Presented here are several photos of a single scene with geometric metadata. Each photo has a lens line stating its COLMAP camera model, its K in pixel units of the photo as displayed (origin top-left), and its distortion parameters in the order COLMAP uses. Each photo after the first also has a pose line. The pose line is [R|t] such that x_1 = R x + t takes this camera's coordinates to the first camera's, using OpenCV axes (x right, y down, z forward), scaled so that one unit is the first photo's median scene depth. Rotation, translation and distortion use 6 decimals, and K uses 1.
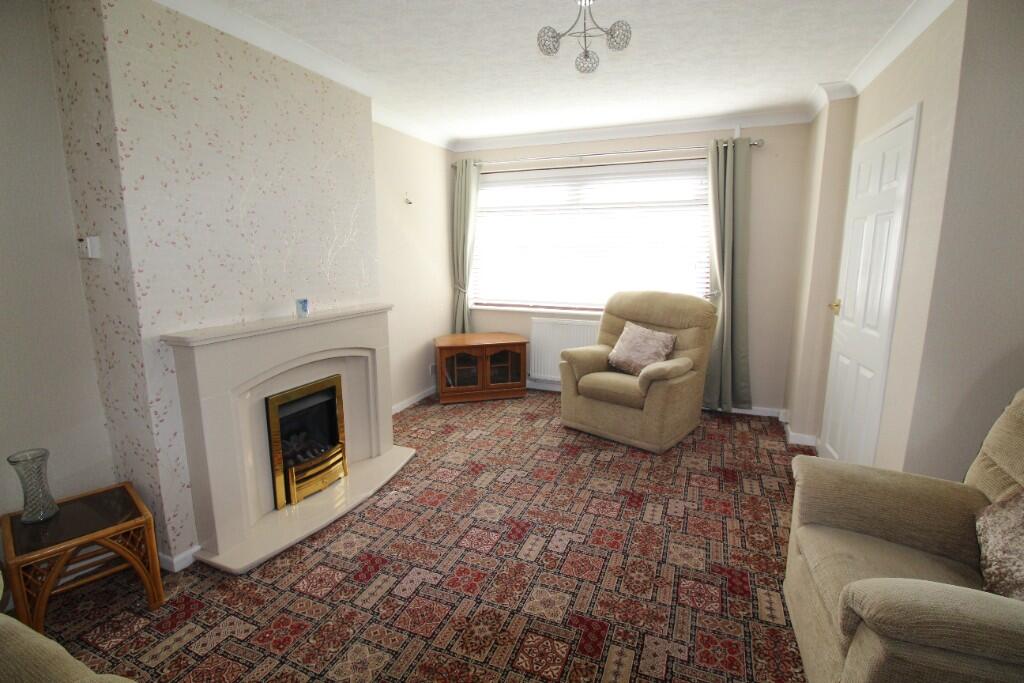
lens RADIAL K [[473.8, 0, 510.9], [0, 473.8, 335.1], [0, 0, 1]] dist [0.004345, -0.016387]
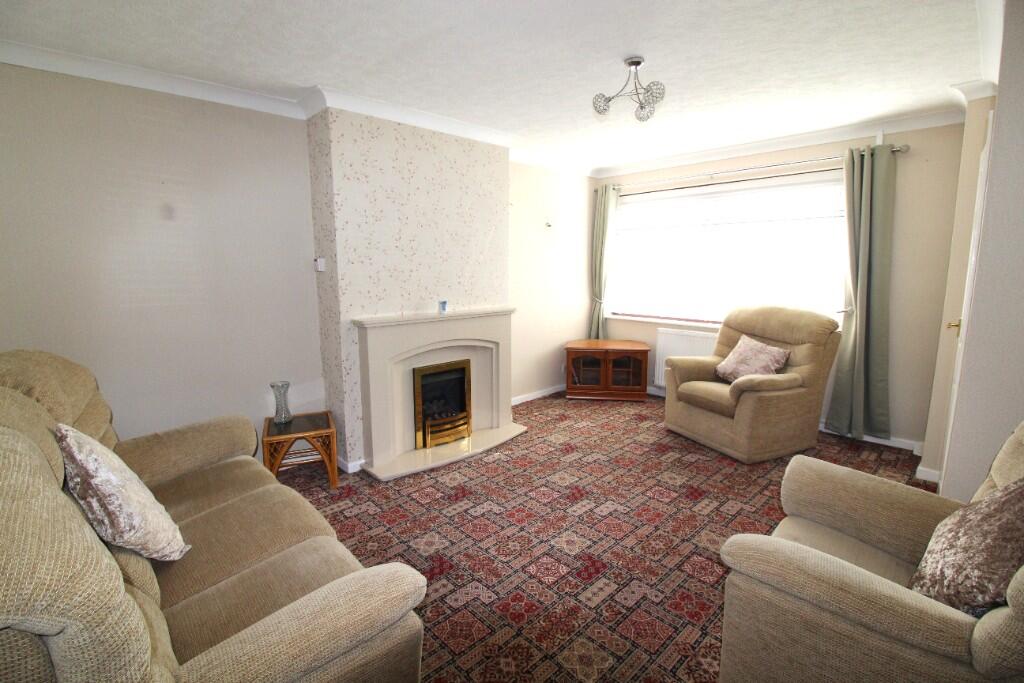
lens RADIAL K [[473.8, 0, 510.9], [0, 473.8, 335.1], [0, 0, 1]] dist [0.004345, -0.016387]
pose [[0.912390, 0.056388, -0.405419, 0.253734], [-0.067949, 0.997588, -0.014169, 0.024276], [0.403642, 0.040475, 0.914021, -0.152514]]
